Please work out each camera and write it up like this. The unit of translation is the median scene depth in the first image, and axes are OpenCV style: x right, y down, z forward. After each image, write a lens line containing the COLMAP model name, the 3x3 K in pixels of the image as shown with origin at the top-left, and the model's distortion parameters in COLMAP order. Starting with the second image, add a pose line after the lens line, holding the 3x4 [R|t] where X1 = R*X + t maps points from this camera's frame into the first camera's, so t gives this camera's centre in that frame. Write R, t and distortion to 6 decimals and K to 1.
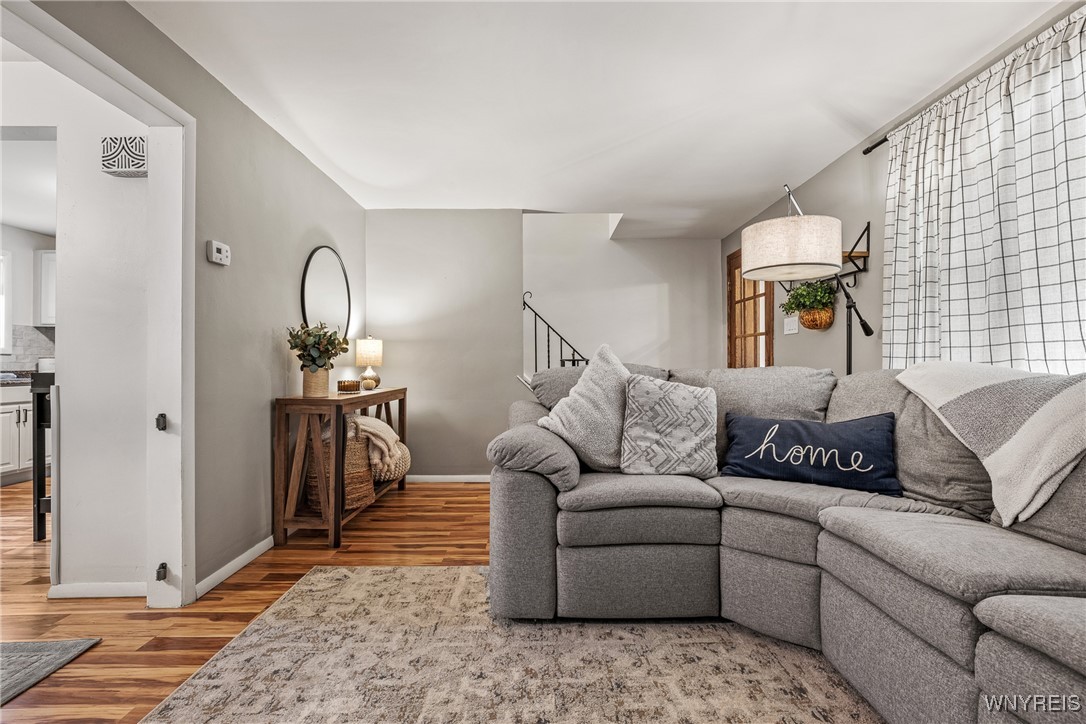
lens RADIAL K [[503.3, 0, 560.5], [0, 503.3, 360.7], [0, 0, 1]] dist [-0.010425, 0.002172]
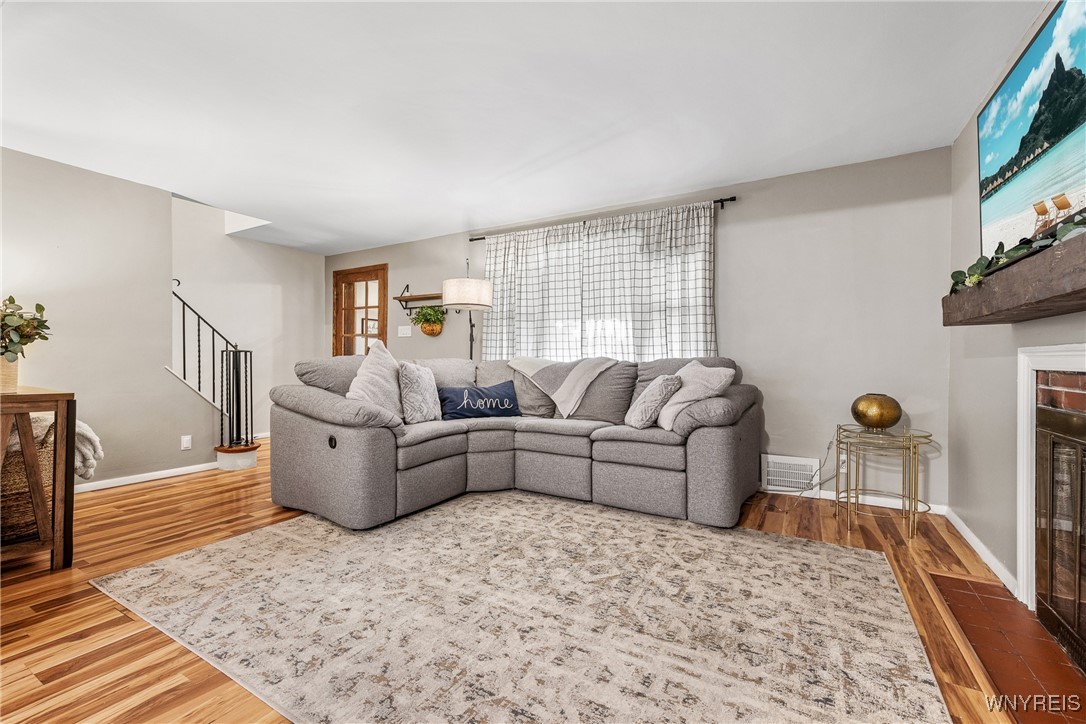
lens RADIAL K [[447.5, 0, 540.2], [0, 447.5, 360.6], [0, 0, 1]] dist [-0.004405, 0.000915]
pose [[0.523093, 0.003575, 0.852268, -0.903348], [-0.014611, 0.999882, 0.004774, 0.010237], [-0.852150, -0.014950, 0.523083, -0.095740]]
